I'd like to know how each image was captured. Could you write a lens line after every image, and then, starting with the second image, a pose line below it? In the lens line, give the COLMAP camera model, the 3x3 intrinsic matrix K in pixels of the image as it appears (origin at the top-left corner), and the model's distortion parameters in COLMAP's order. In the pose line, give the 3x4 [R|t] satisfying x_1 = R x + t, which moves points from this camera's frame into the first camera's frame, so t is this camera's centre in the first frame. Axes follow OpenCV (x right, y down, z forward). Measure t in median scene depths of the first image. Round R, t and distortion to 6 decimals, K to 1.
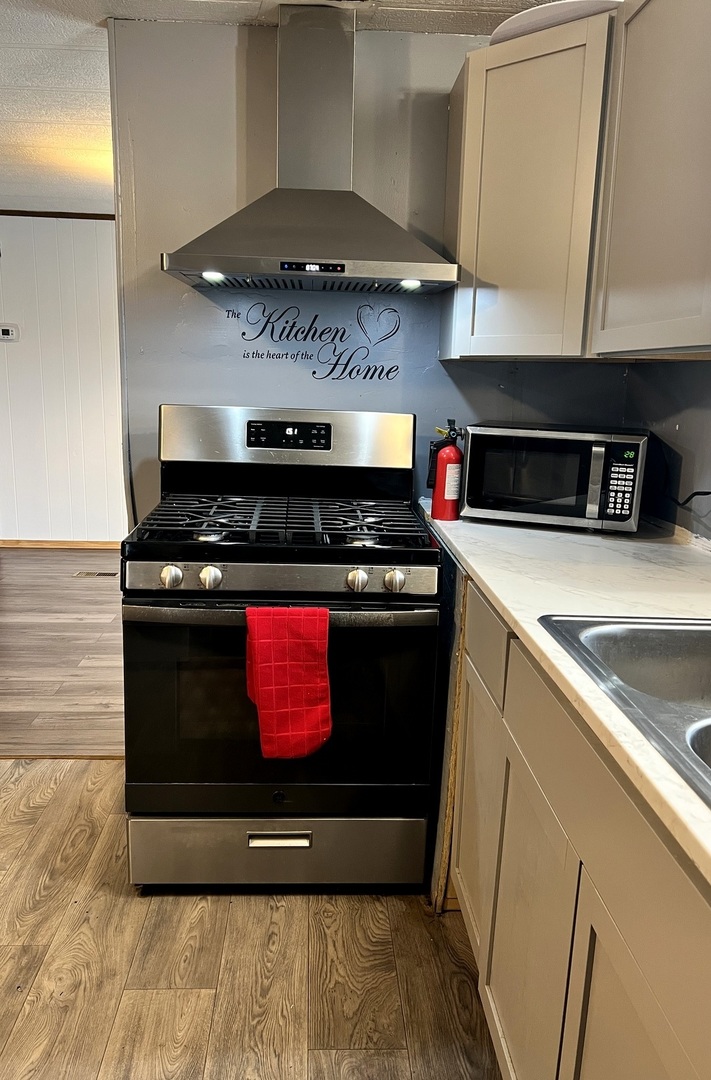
lens RADIAL K [[806.5, 0, 350.6], [0, 806.5, 546.7], [0, 0, 1]] dist [0.006951, -0.003928]
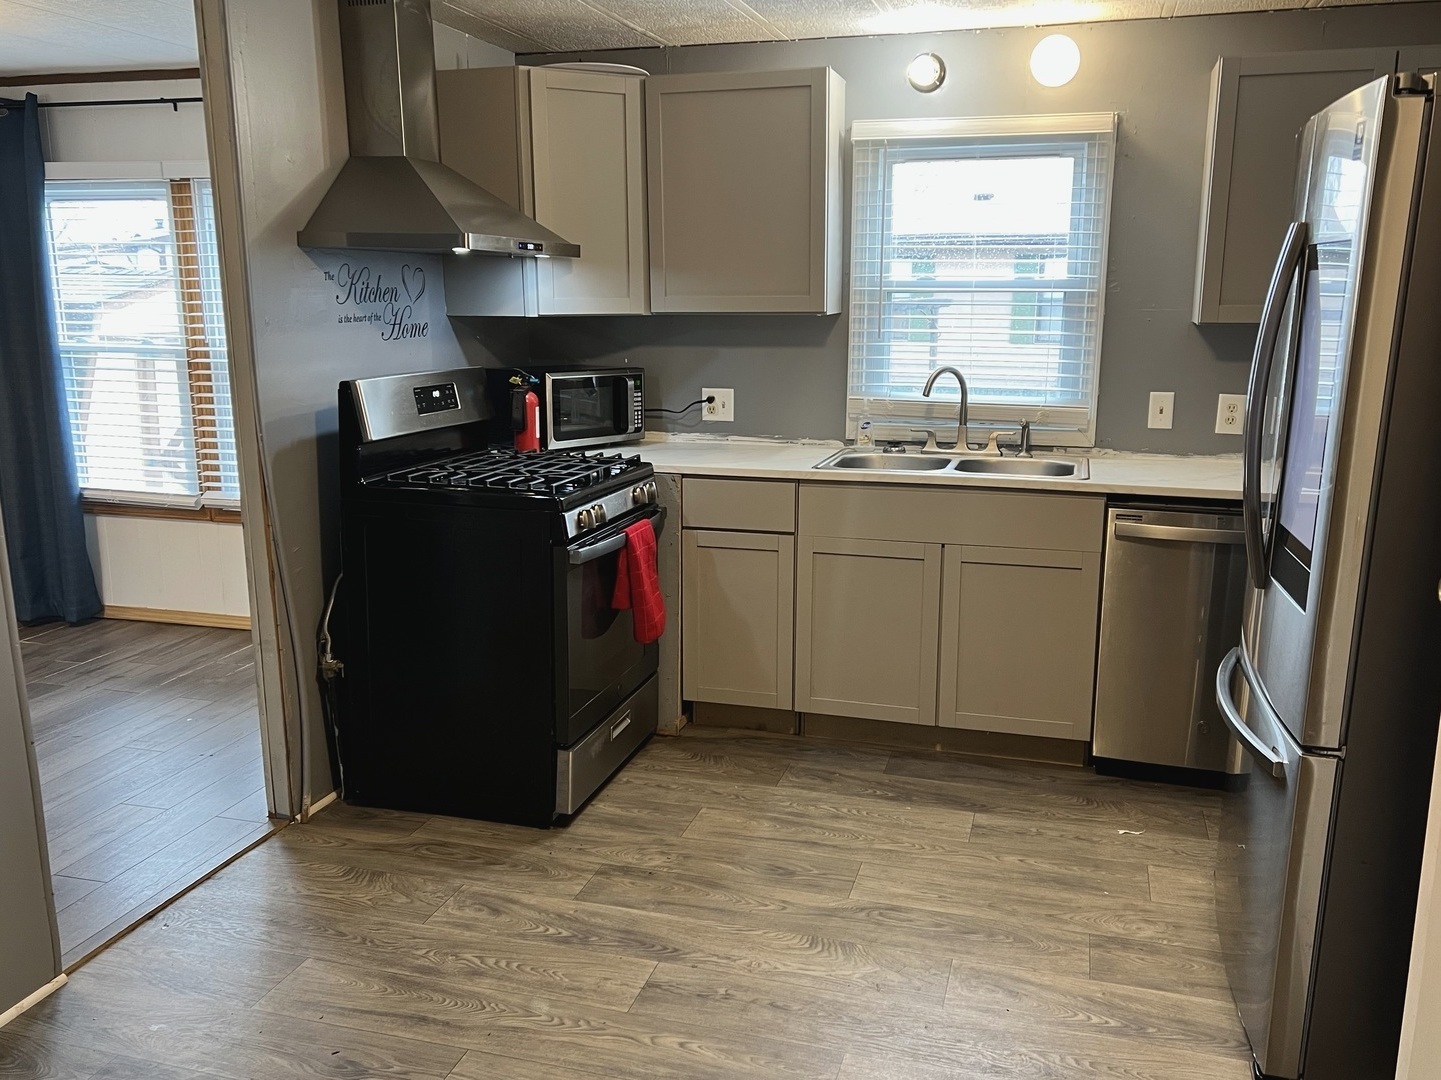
lens RADIAL K [[1197.9, 0, 720.5], [0, 1197.9, 540.0], [0, 0, 1]] dist [0.006294, -0.002490]
pose [[0.330866, -0.221420, 0.917334, -1.484032], [0.206597, 0.965498, 0.158529, -0.141494], [-0.920785, 0.137067, 0.365195, 0.161302]]
